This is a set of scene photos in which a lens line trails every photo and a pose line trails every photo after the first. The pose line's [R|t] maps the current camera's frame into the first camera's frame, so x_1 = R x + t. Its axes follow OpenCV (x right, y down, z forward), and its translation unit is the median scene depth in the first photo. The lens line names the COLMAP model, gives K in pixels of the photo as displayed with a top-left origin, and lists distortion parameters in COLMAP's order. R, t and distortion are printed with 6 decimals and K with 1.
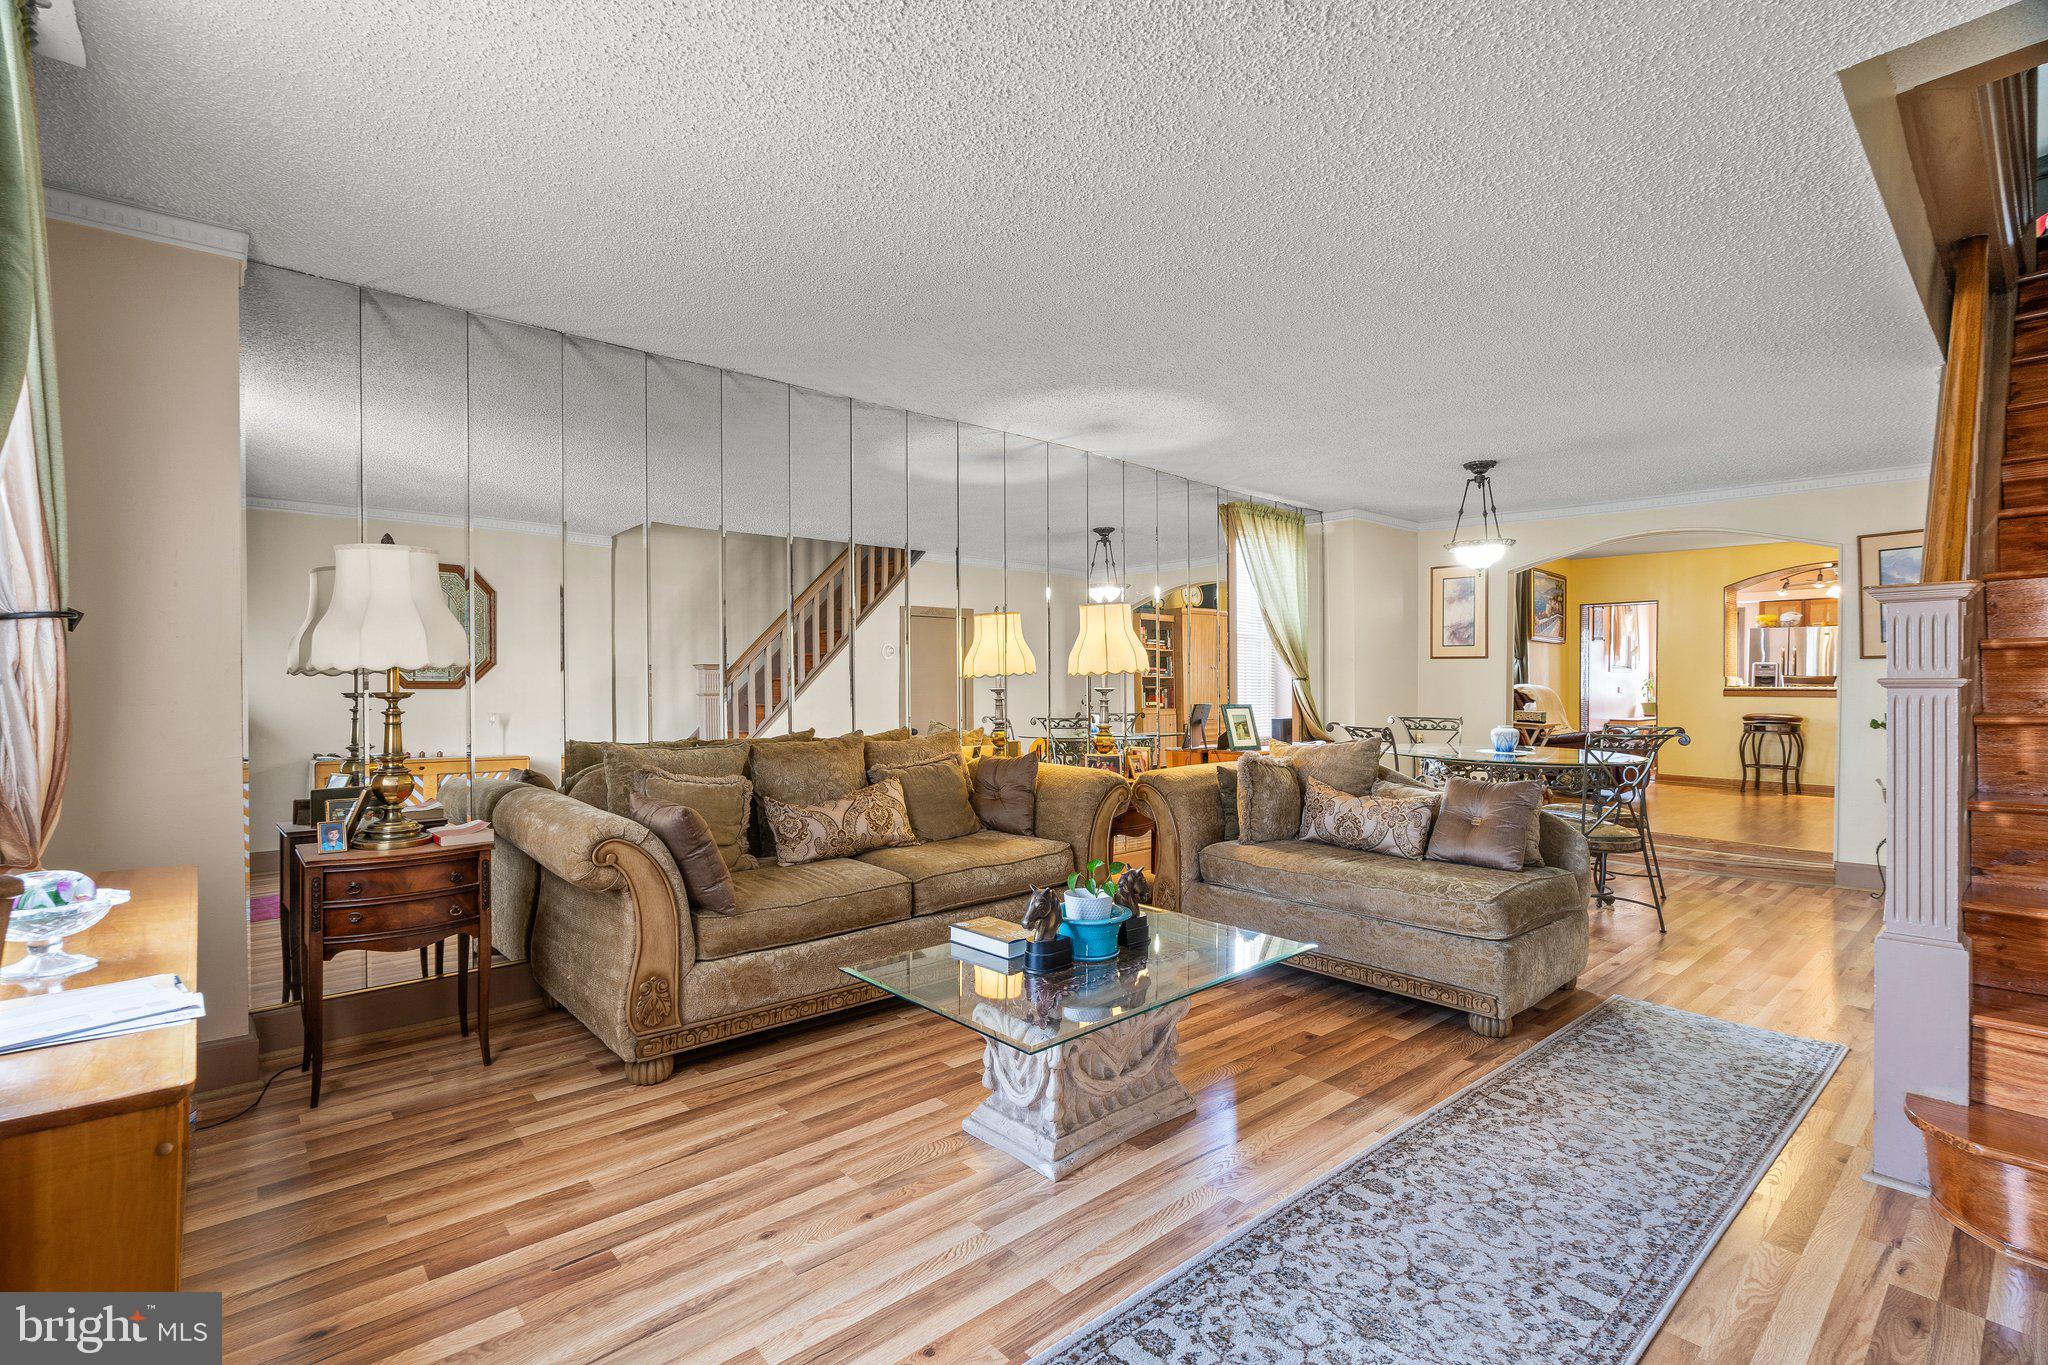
lens RADIAL K [[934.3, 0, 1007.4], [0, 934.3, 687.4], [0, 0, 1]] dist [-0.003381, 0.003230]
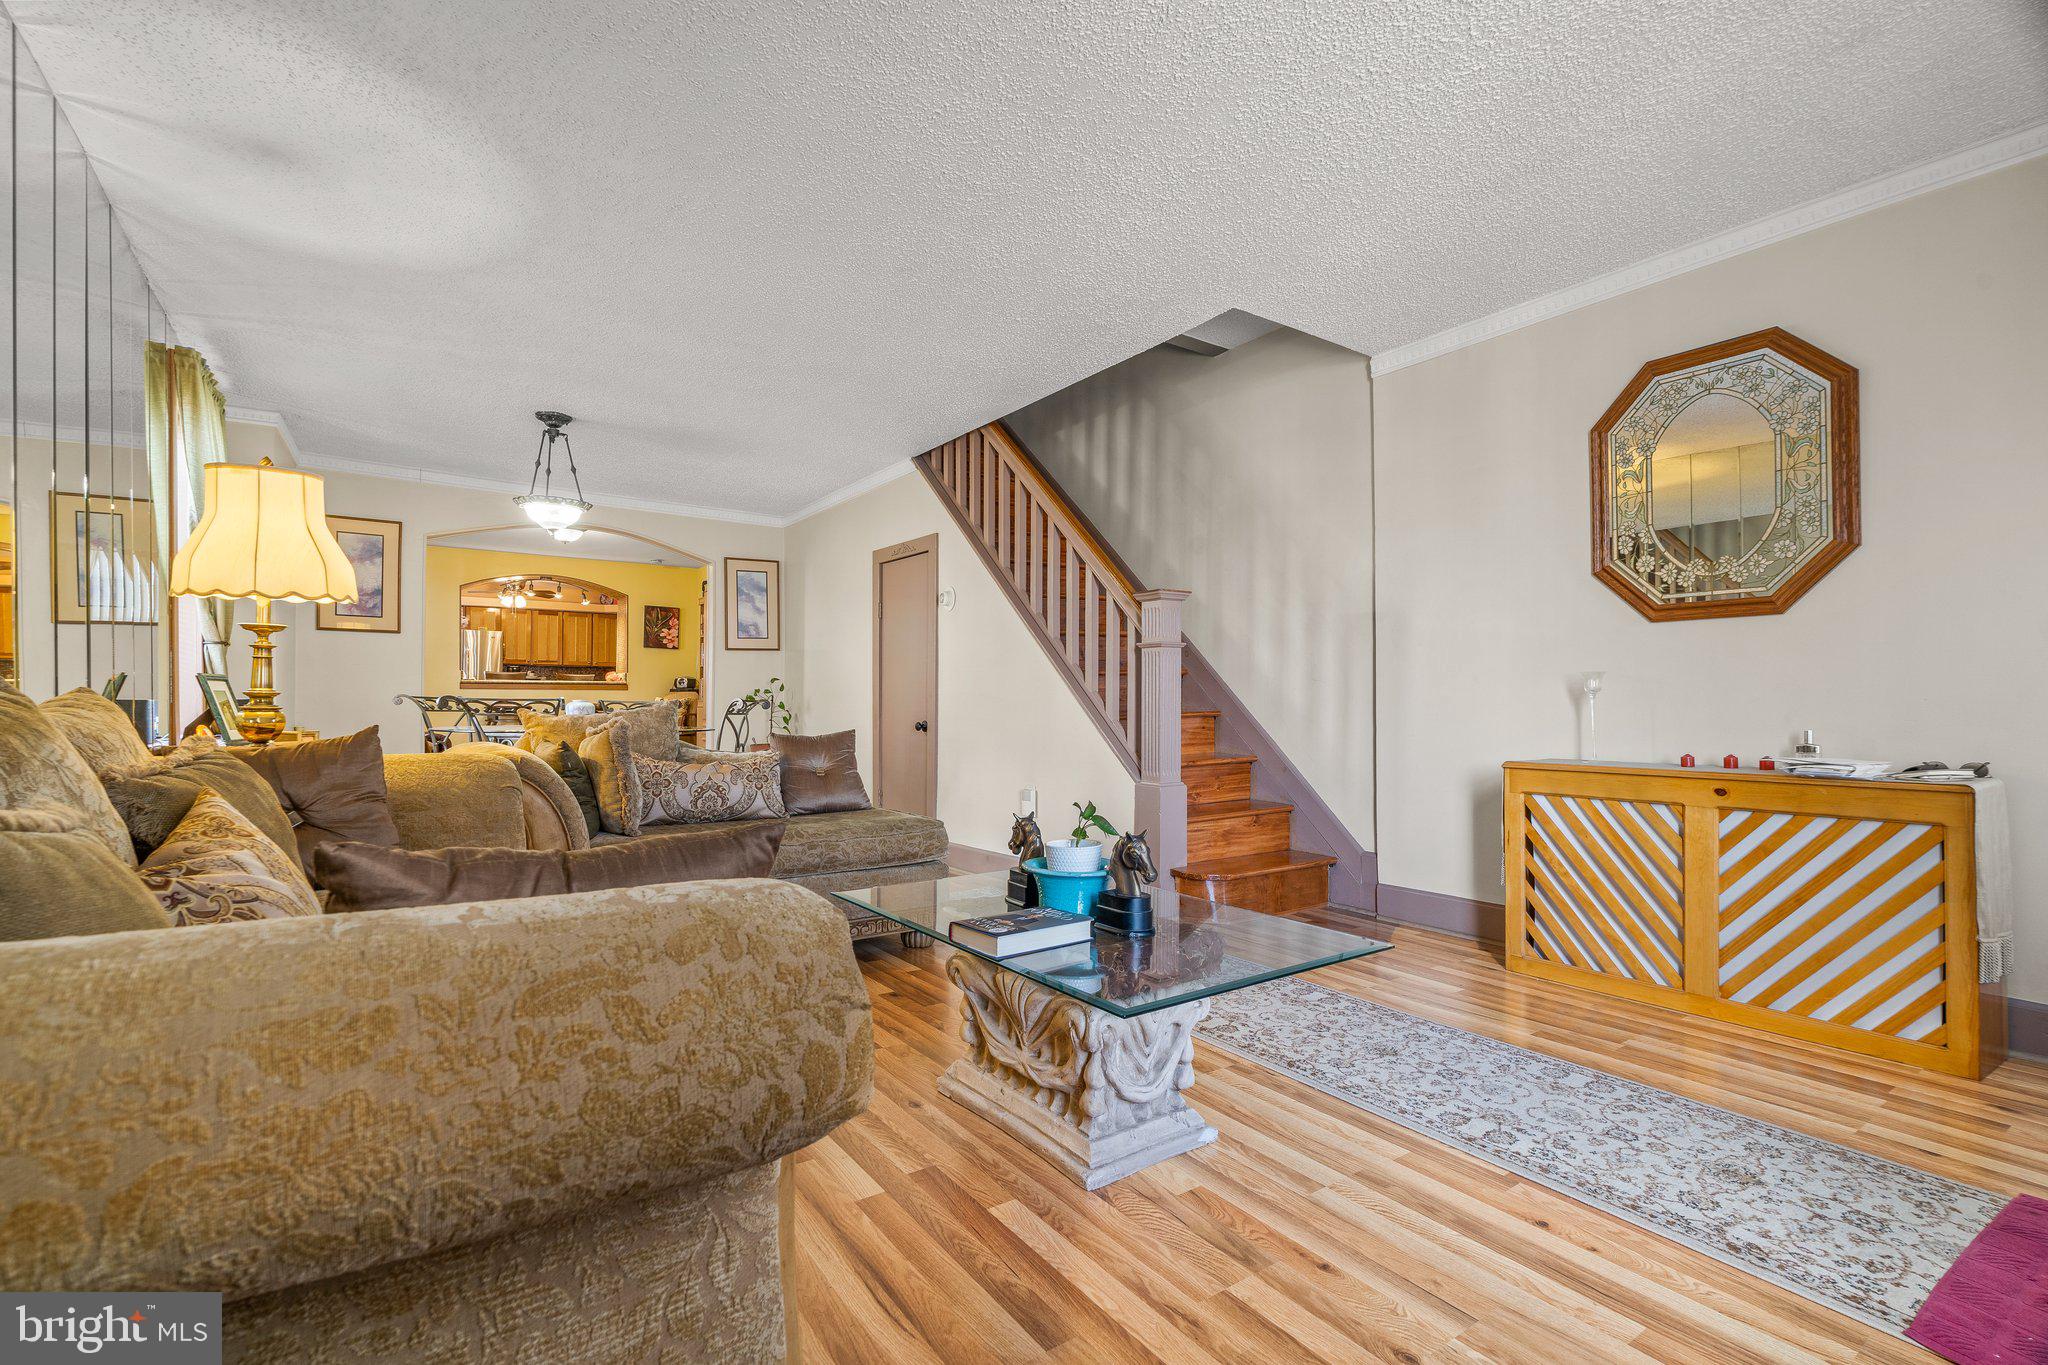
lens RADIAL K [[934.3, 0, 1012.1], [0, 934.3, 692.8], [0, 0, 1]] dist [-0.003381, 0.003230]
pose [[0.099206, 0.009109, 0.995025, -0.736276], [0.002531, 0.999953, -0.009407, 0.088173], [-0.995064, 0.003452, 0.099178, 0.933579]]
